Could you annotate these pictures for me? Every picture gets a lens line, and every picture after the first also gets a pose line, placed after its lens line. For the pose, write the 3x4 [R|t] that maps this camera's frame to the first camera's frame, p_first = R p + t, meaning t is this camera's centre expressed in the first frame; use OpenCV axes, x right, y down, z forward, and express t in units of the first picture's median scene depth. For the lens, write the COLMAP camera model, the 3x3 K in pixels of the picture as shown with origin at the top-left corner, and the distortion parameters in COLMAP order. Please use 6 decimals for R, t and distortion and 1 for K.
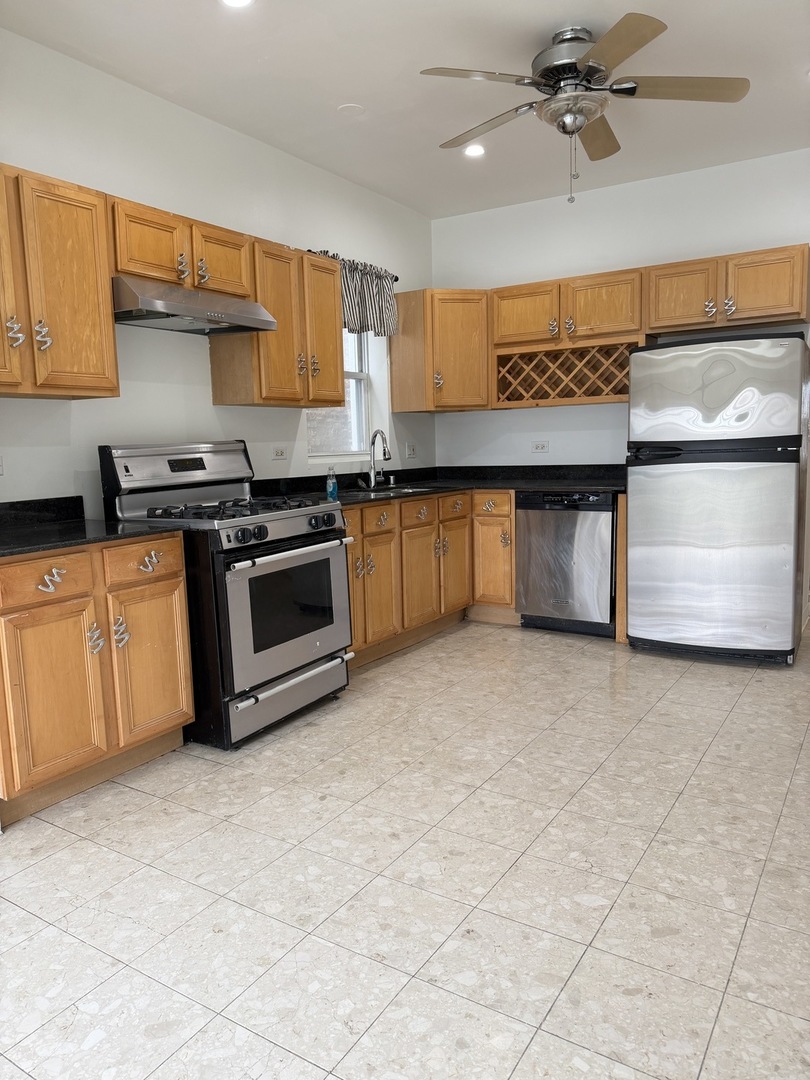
lens RADIAL K [[757.4, 0, 401.9], [0, 757.4, 533.5], [0, 0, 1]] dist [0.079488, -0.130766]
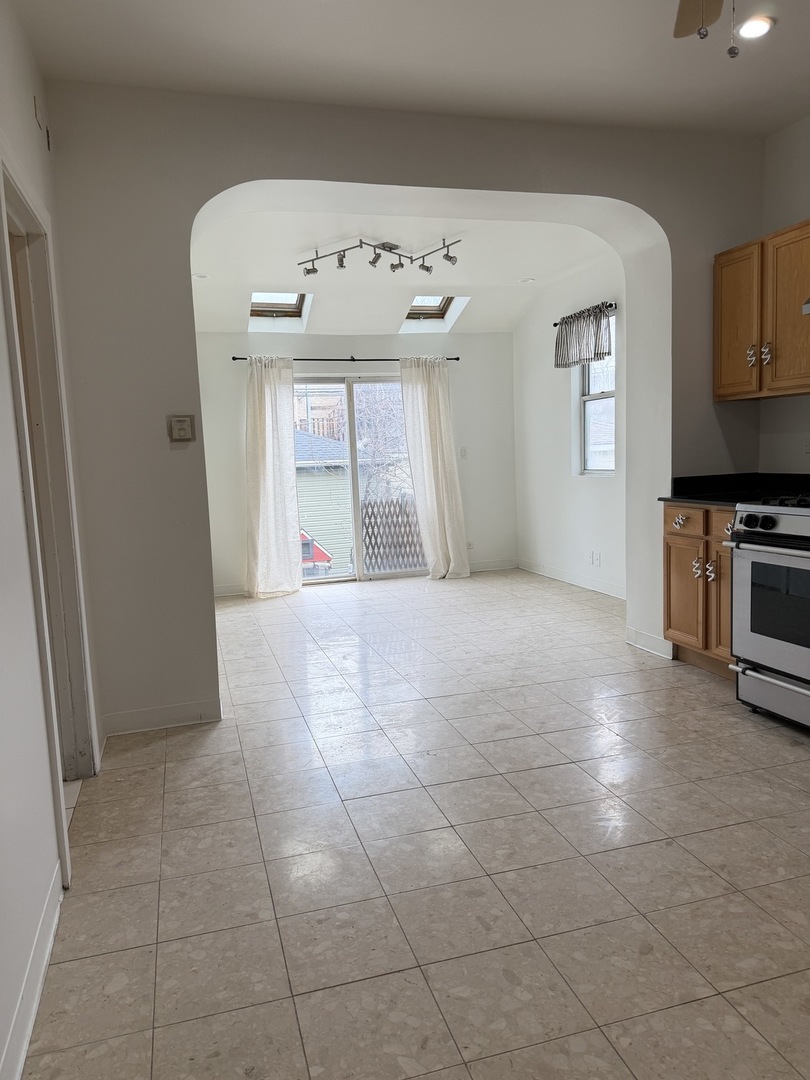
lens RADIAL K [[757.4, 0, 401.9], [0, 757.4, 533.5], [0, 0, 1]] dist [0.079488, -0.130766]
pose [[-0.653131, 0.136628, -0.744817, 0.943848], [-0.037525, 0.976540, 0.212040, -0.194775], [0.756315, 0.166439, -0.632682, 1.322009]]
